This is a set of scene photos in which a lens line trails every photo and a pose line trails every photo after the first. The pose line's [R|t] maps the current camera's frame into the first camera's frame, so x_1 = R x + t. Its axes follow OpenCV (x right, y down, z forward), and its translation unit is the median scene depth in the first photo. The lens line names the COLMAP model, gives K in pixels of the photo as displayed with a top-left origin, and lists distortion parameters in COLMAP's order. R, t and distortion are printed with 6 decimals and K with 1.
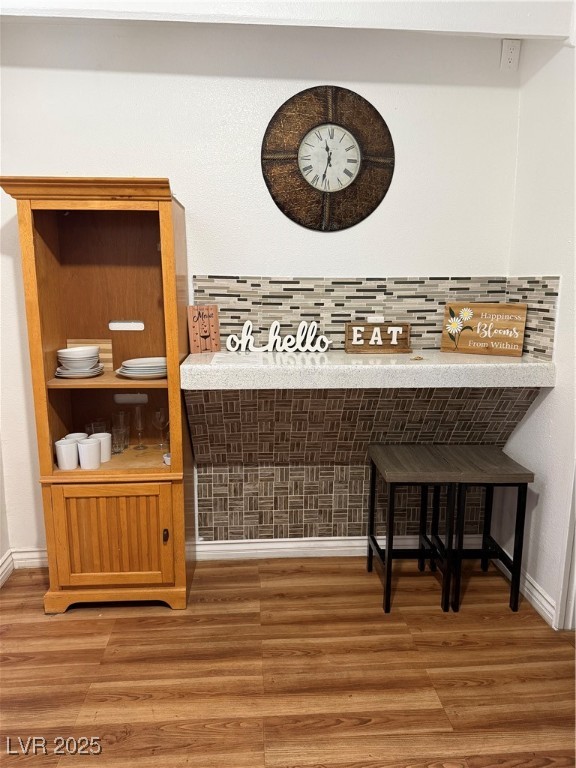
lens RADIAL K [[537.7, 0, 284.7], [0, 537.7, 389.3], [0, 0, 1]] dist [0.043614, -0.055601]
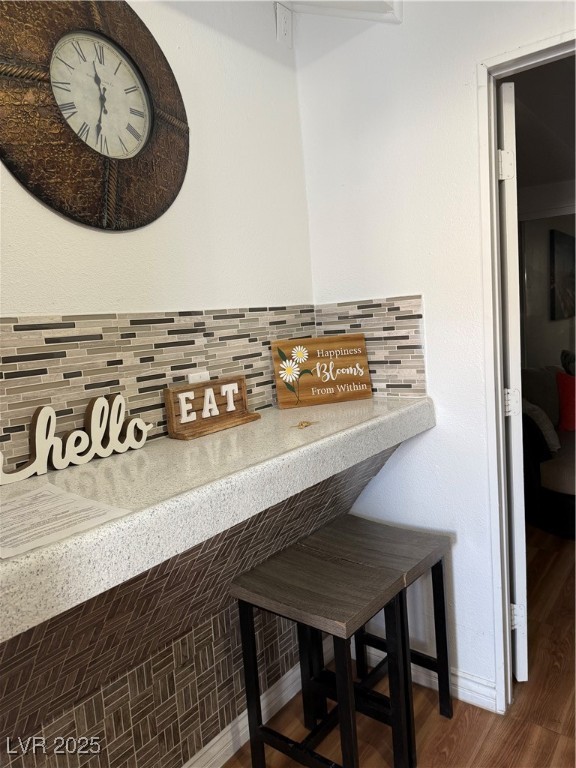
lens RADIAL K [[537.7, 0, 295.9], [0, 537.7, 378.9], [0, 0, 1]] dist [0.043614, -0.055601]
pose [[0.661742, -0.133625, 0.737728, -0.216494], [0.220469, 0.975165, -0.021128, -0.091713], [-0.716583, 0.176628, 0.674768, 0.513436]]
